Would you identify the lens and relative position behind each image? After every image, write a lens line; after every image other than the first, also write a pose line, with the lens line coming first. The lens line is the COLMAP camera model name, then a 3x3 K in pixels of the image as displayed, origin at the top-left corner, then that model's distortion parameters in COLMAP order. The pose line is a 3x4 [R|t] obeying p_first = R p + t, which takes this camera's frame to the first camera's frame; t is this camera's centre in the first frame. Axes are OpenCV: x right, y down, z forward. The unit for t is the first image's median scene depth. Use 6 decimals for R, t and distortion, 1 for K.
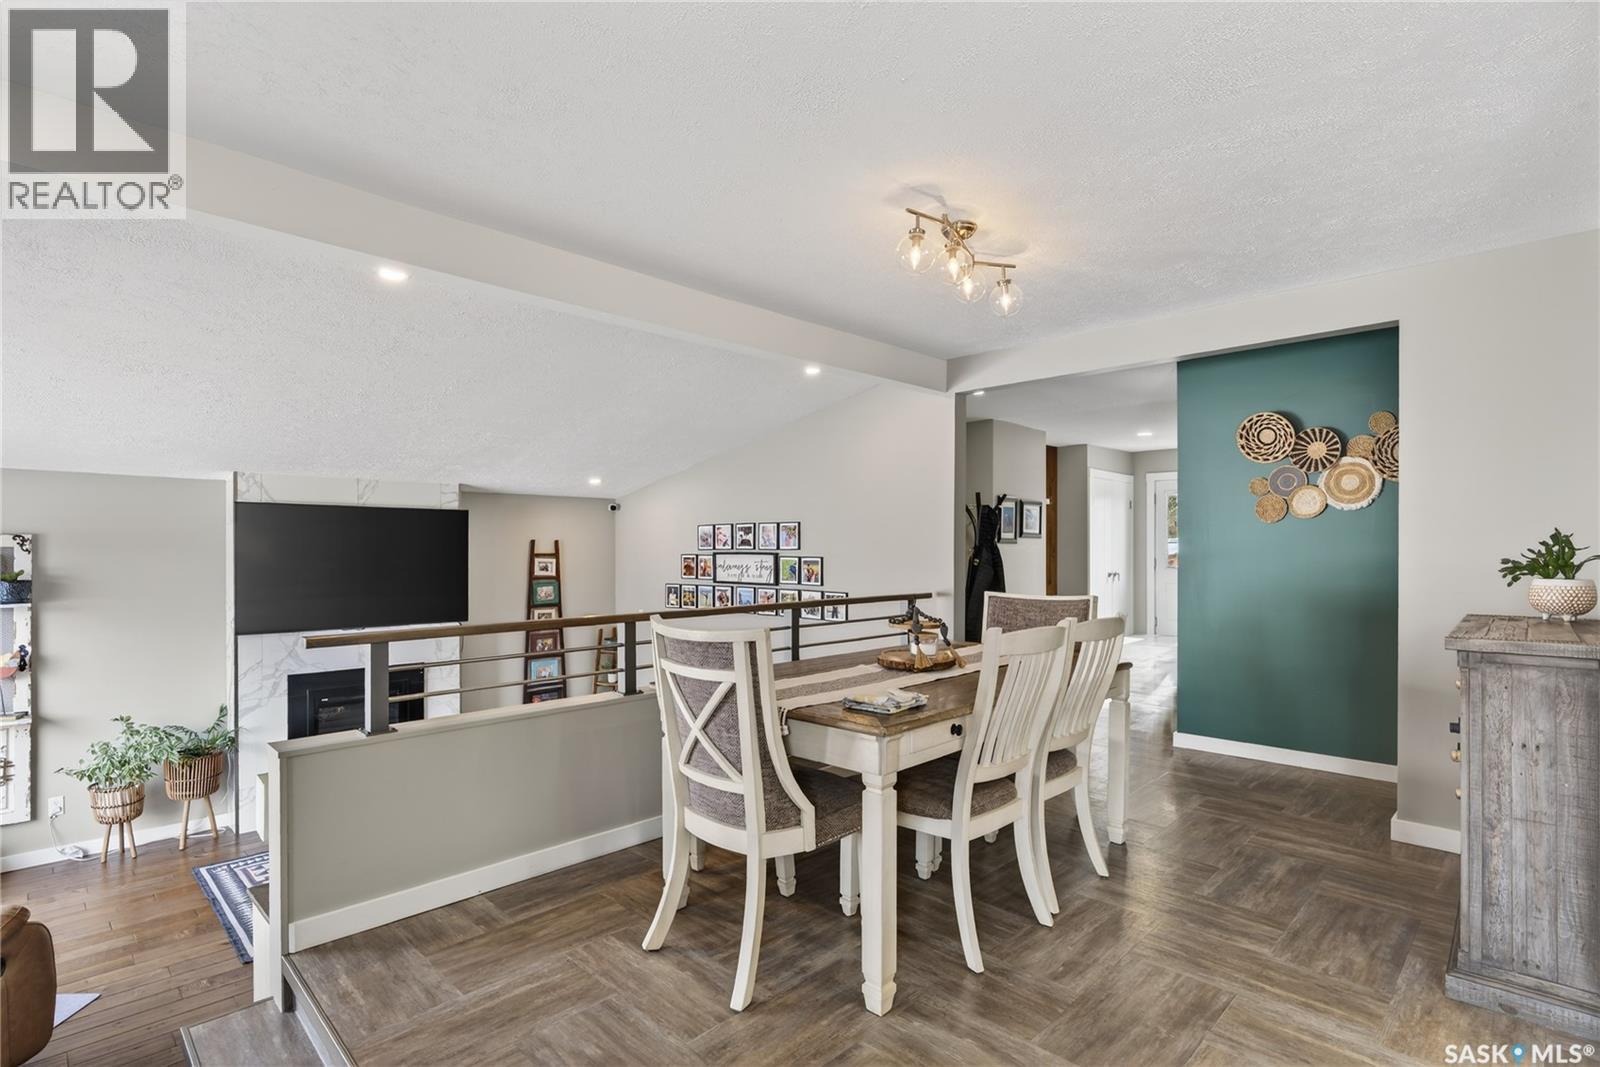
lens RADIAL K [[772.1, 0, 795.2], [0, 772.1, 546.7], [0, 0, 1]] dist [-0.009242, 0.004356]
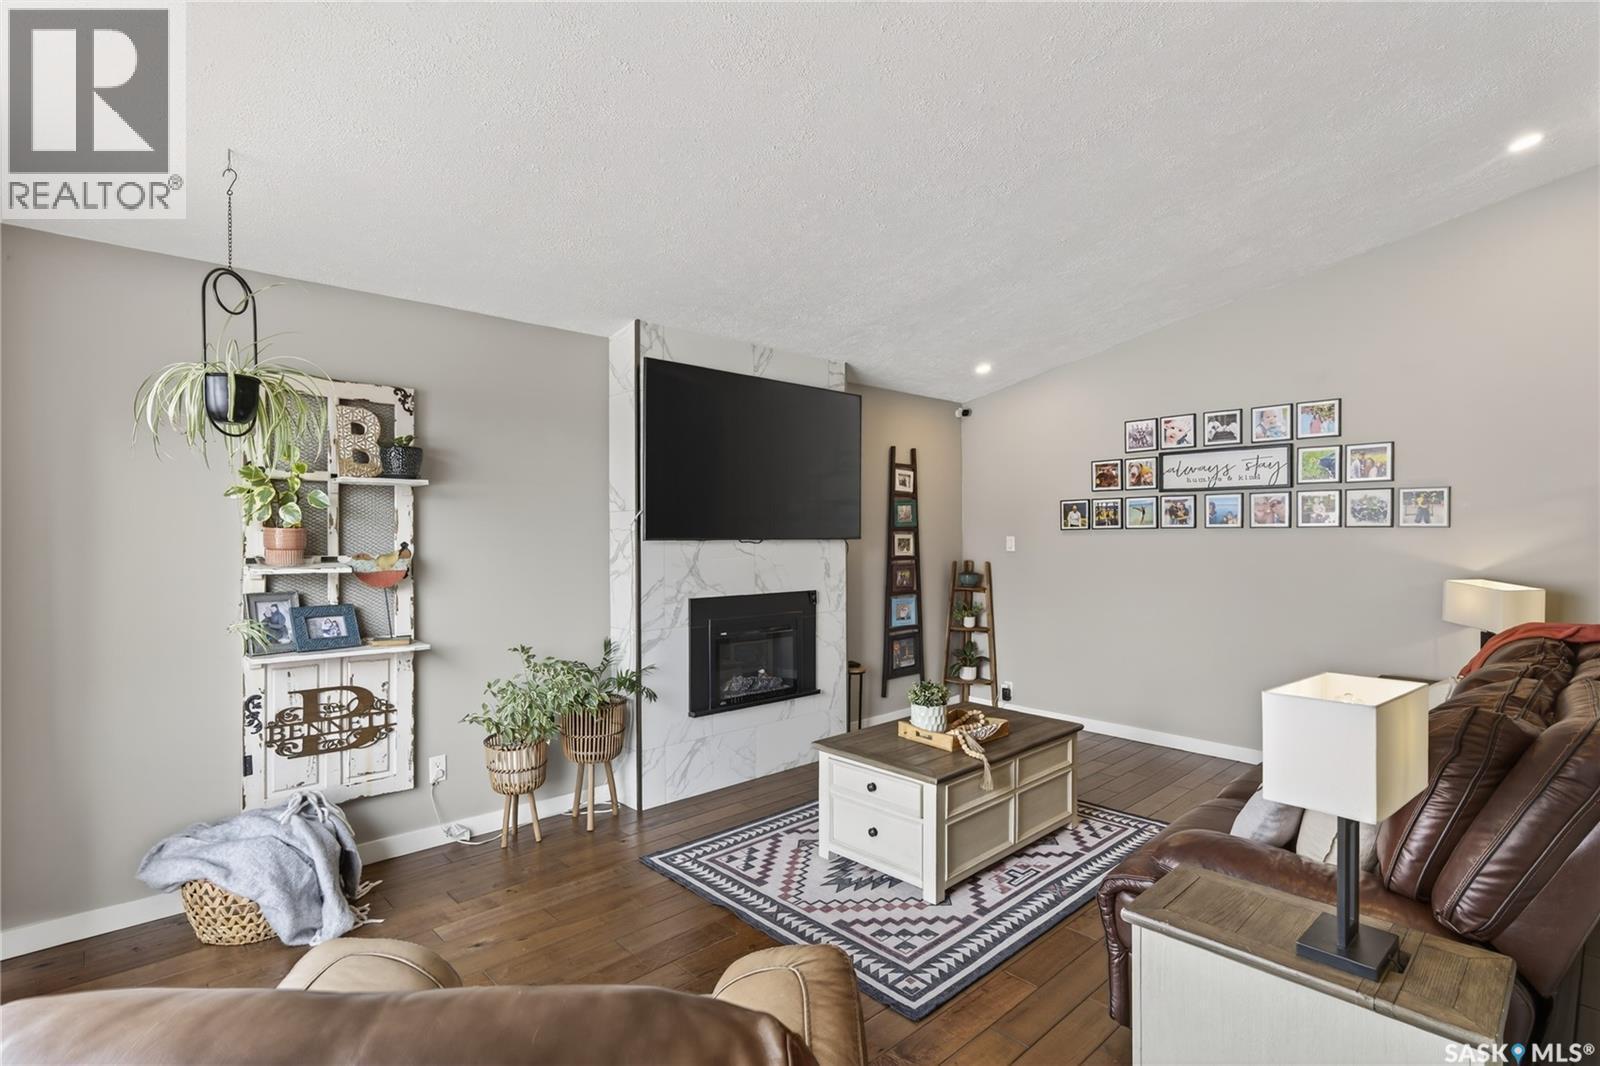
lens RADIAL K [[772.1, 0, 797.9], [0, 772.1, 531.0], [0, 0, 1]] dist [-0.009242, 0.004356]
pose [[0.999239, -0.002500, -0.038932, -0.587245], [0.002505, 0.999997, 0.000079, 0.113448], [0.038932, -0.000177, 0.999242, 0.286364]]
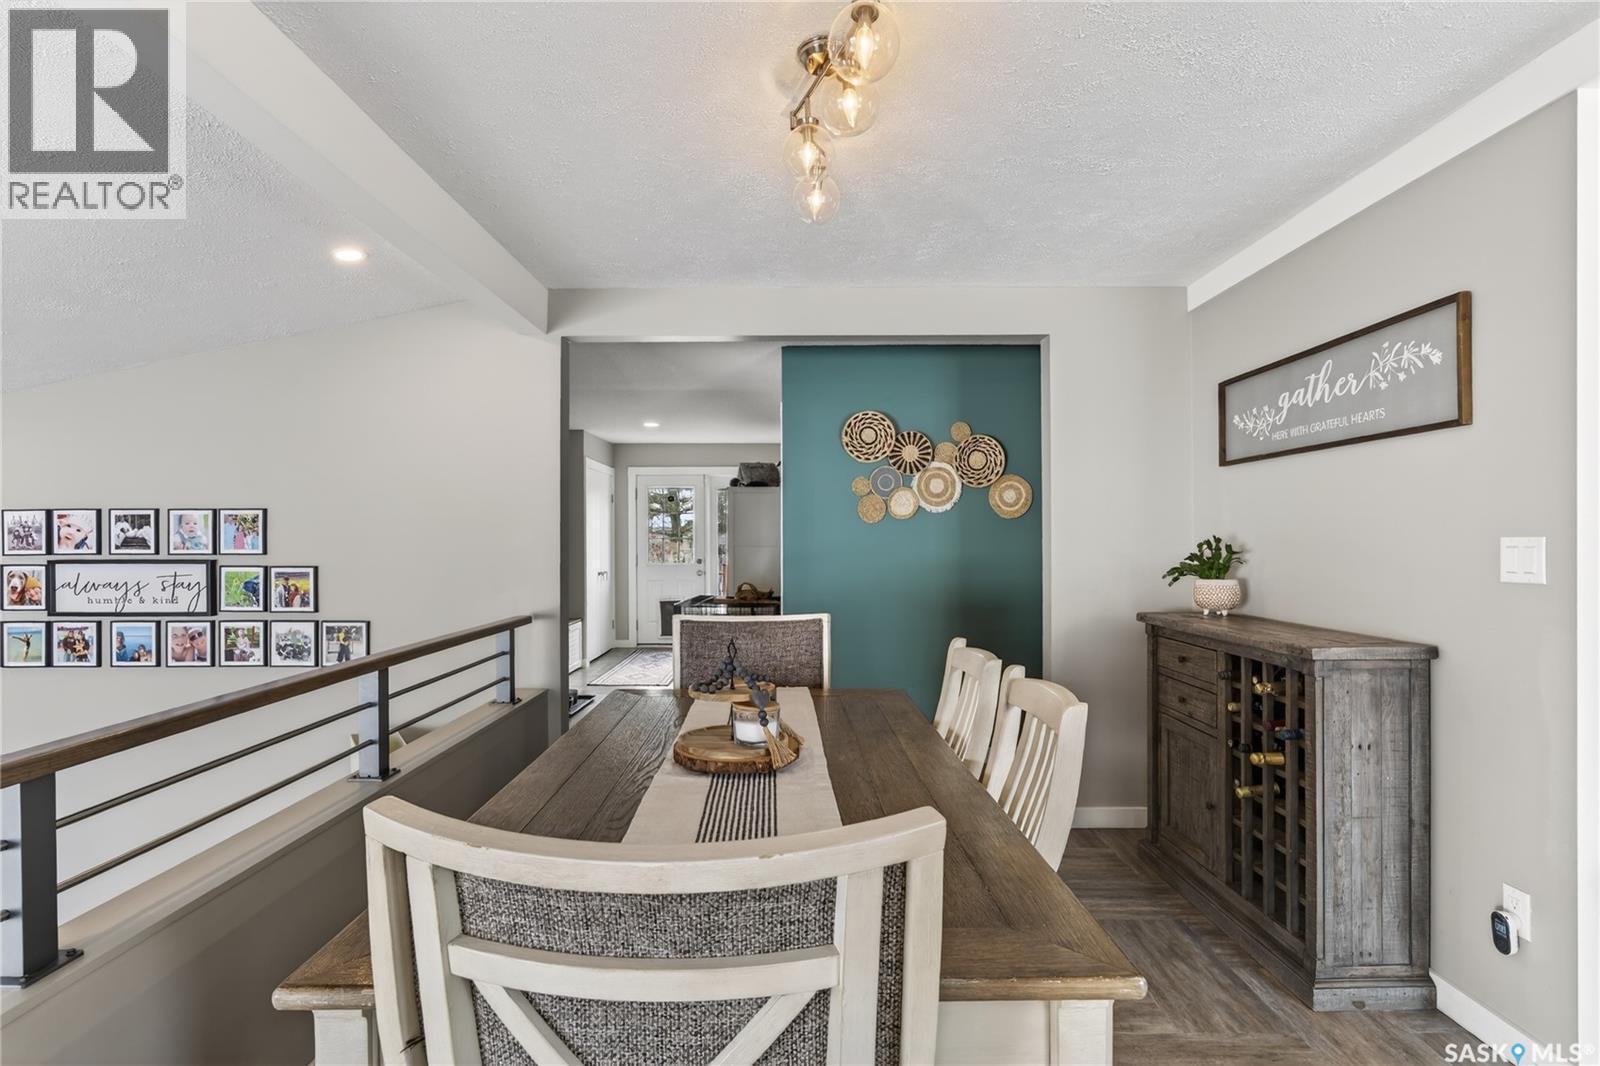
lens RADIAL K [[772.1, 0, 785.8], [0, 772.1, 540.8], [0, 0, 1]] dist [-0.009242, 0.004356]
pose [[0.719584, -0.002322, 0.694402, -0.144597], [0.000257, 0.999995, 0.003078, -0.010368], [-0.694406, -0.002036, 0.719581, 0.337151]]
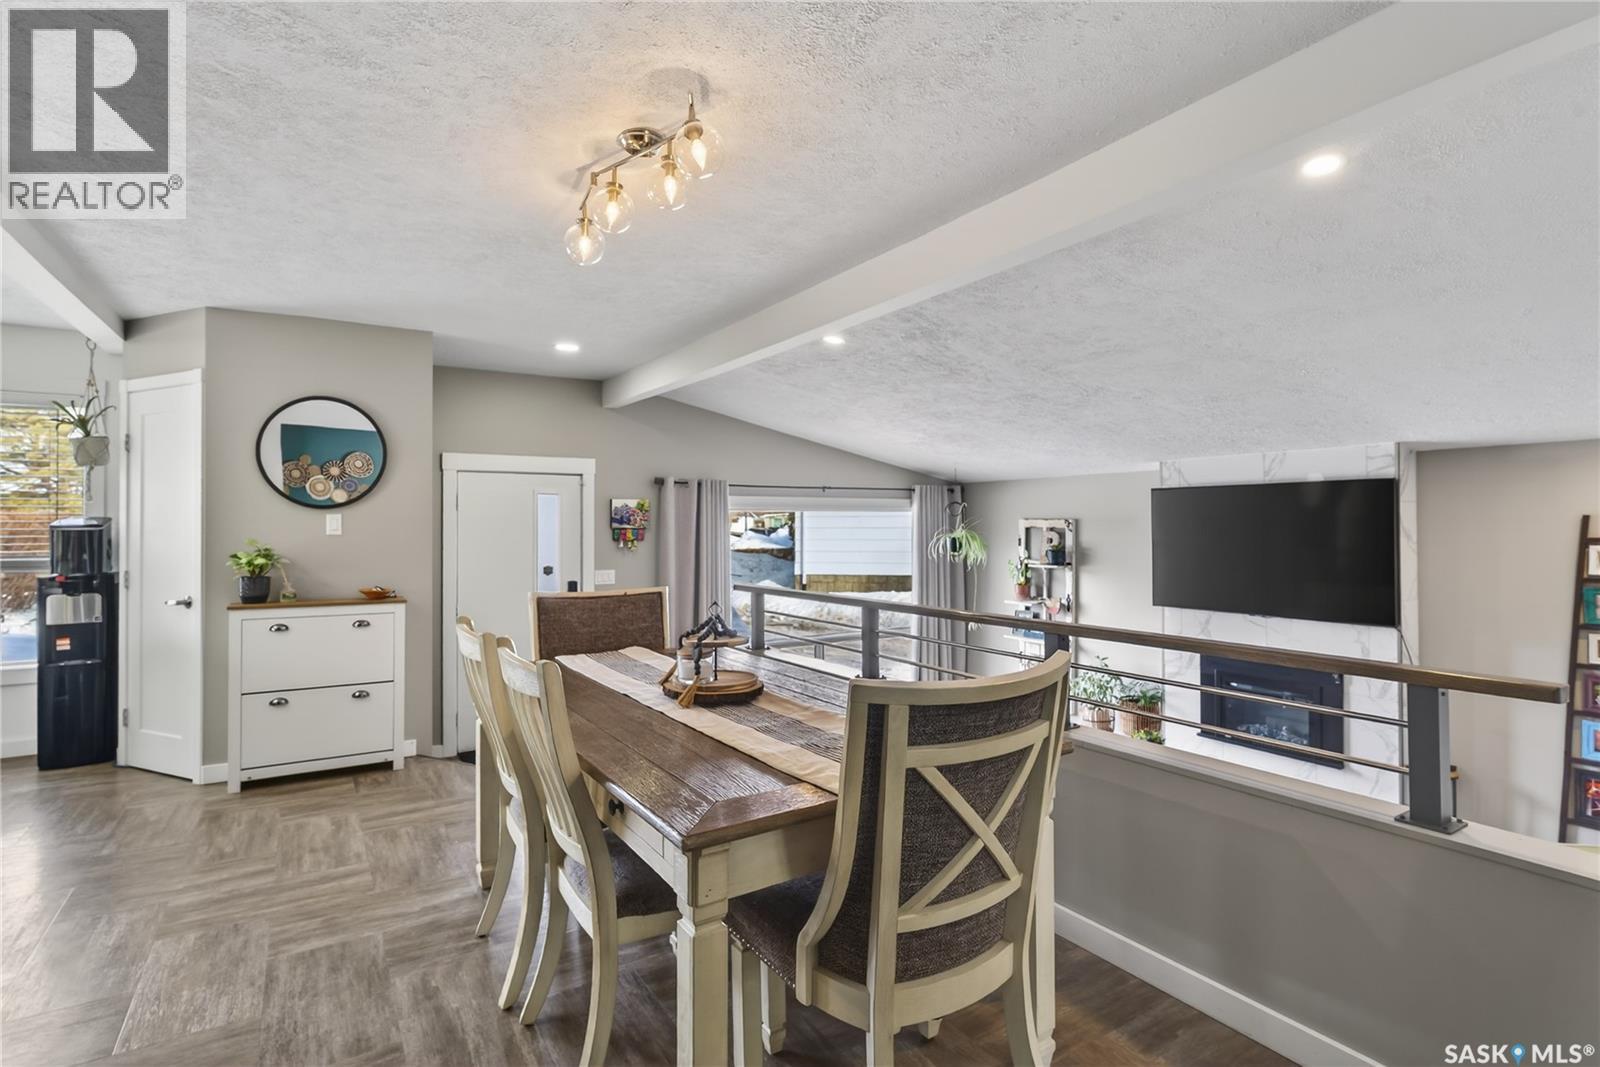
lens RADIAL K [[772.1, 0, 788.1], [0, 772.1, 521.0], [0, 0, 1]] dist [-0.009242, 0.004356]
pose [[-0.214670, -0.002965, -0.976682, 0.534183], [0.008007, 0.999956, -0.004796, -0.009334], [0.976654, -0.008850, -0.214637, 0.759037]]
